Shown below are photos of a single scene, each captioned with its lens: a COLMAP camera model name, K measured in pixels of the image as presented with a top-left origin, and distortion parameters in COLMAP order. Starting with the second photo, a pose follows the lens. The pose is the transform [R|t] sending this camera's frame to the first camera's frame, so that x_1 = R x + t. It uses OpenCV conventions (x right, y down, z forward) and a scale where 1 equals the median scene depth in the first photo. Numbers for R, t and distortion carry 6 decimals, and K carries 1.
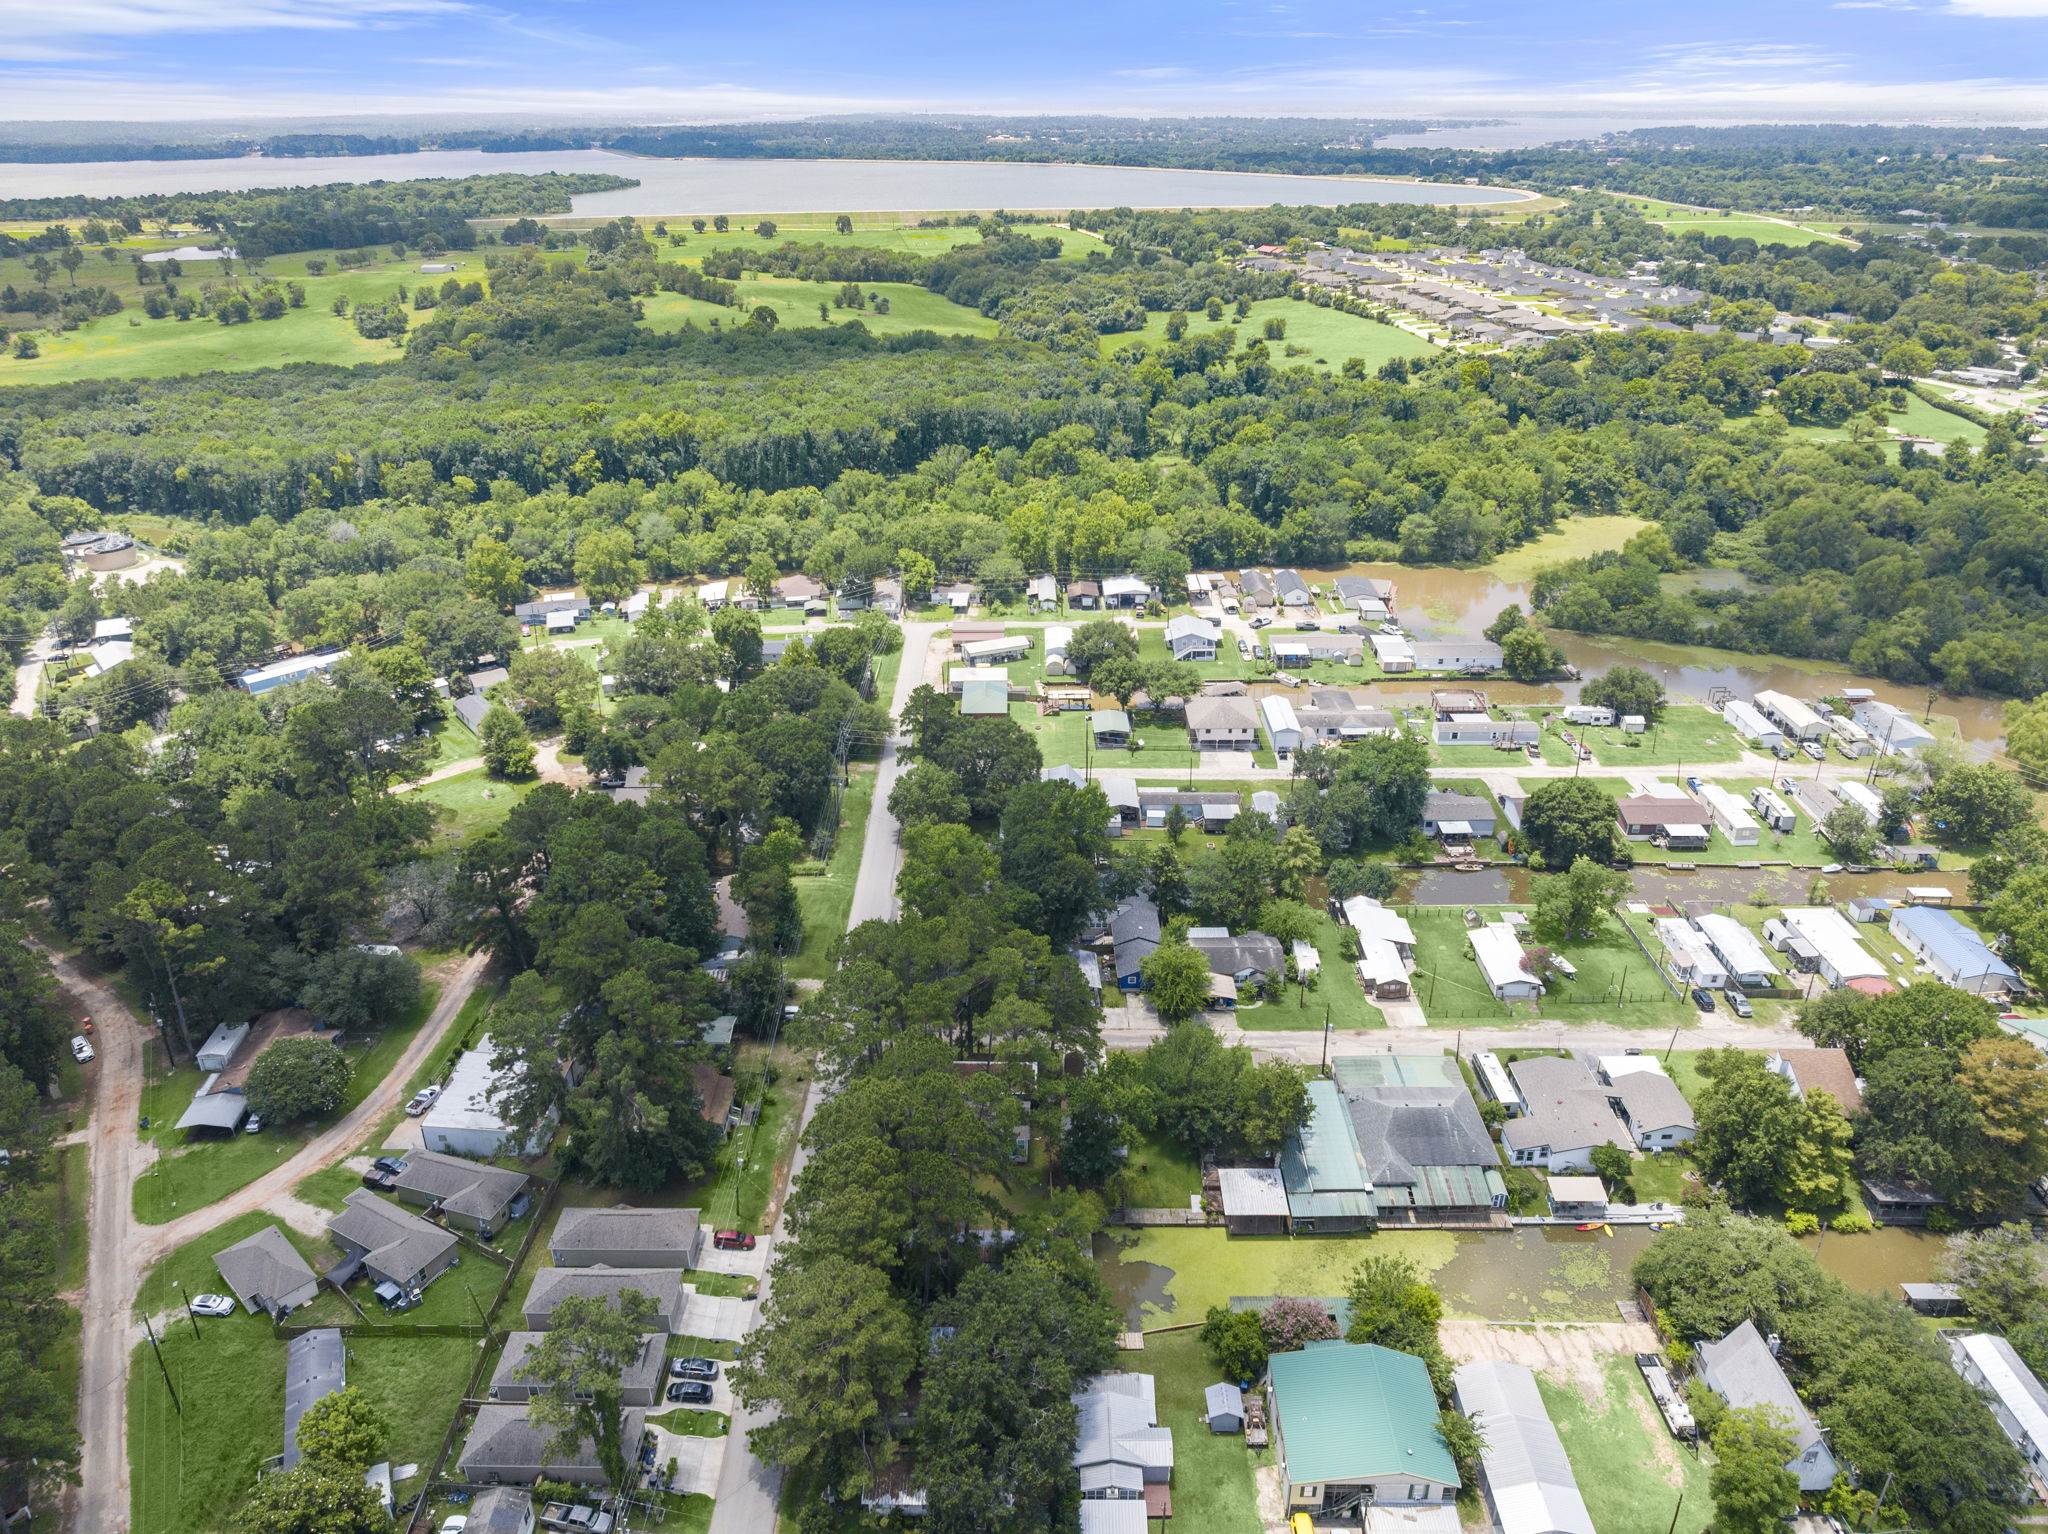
lens RADIAL K [[1423.2, 0, 1032.8], [0, 1423.2, 776.1], [0, 0, 1]] dist [-0.043894, 0.008828]
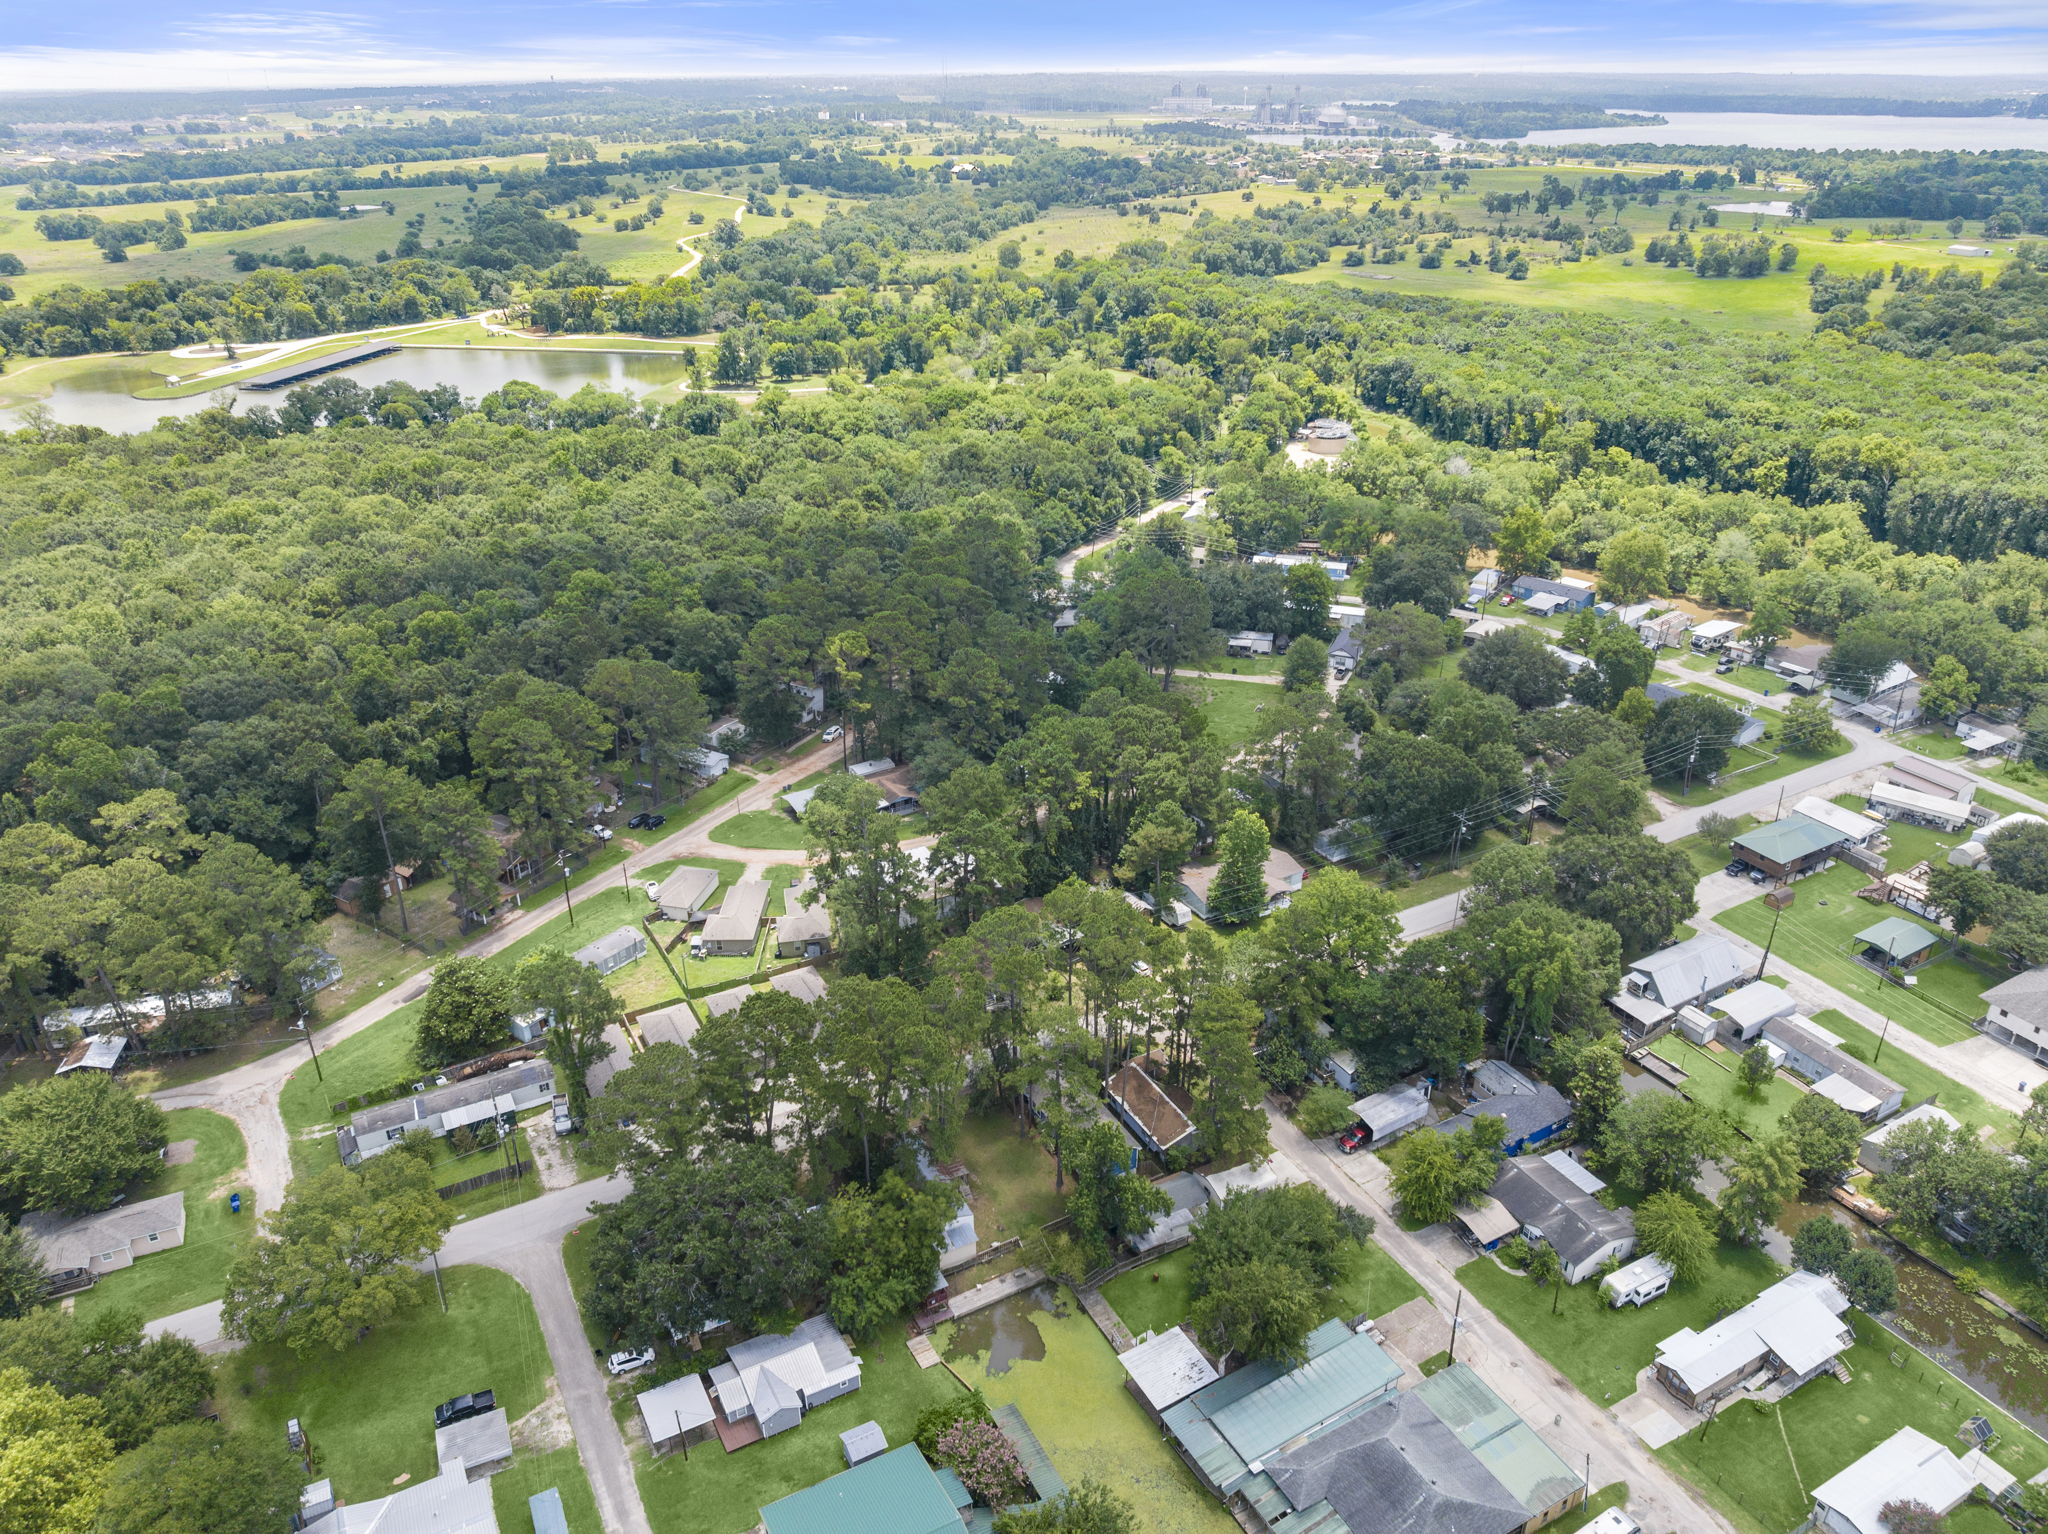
lens RADIAL K [[1423.2, 0, 1011.0], [0, 1423.2, 779.2], [0, 0, 1]] dist [-0.043894, 0.008828]
pose [[0.479591, 0.395301, -0.783409, 0.348321], [-0.372516, 0.900058, 0.226112, -0.099005], [0.794496, 0.183391, 0.578916, 0.203799]]
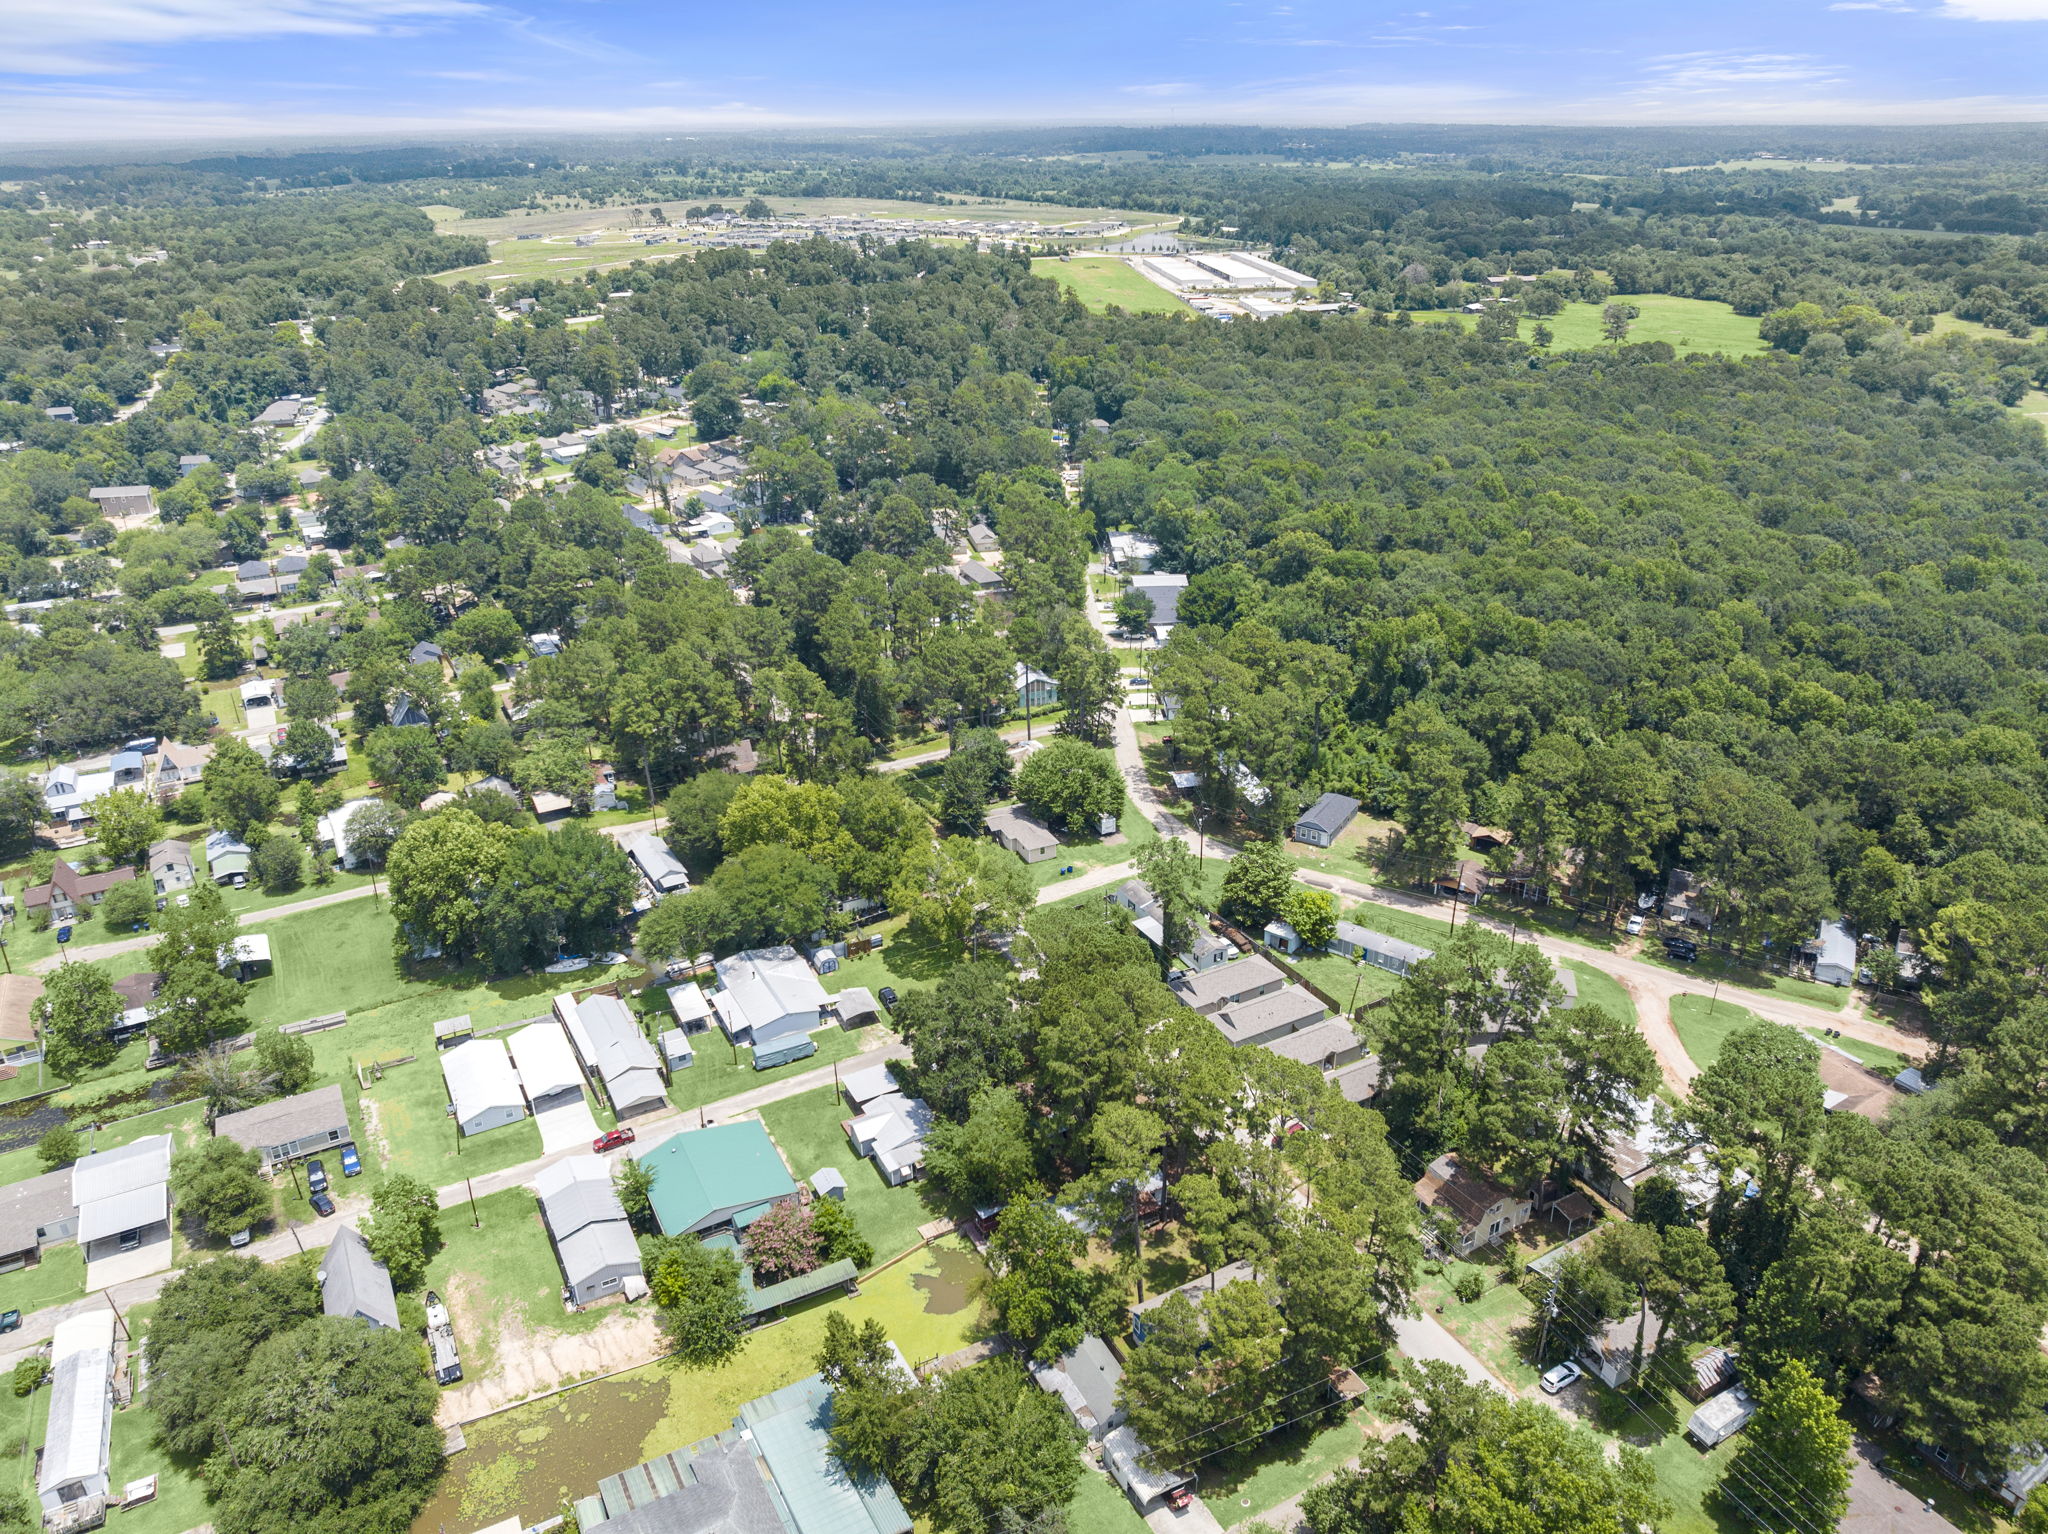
lens RADIAL K [[1423.2, 0, 1025.7], [0, 1423.2, 765.8], [0, 0, 1]] dist [-0.043894, 0.008828]
pose [[-0.878398, 0.212533, -0.428072, 0.199016], [-0.190980, 0.664972, 0.722038, -0.325775], [0.438113, 0.715991, -0.543520, 0.682241]]
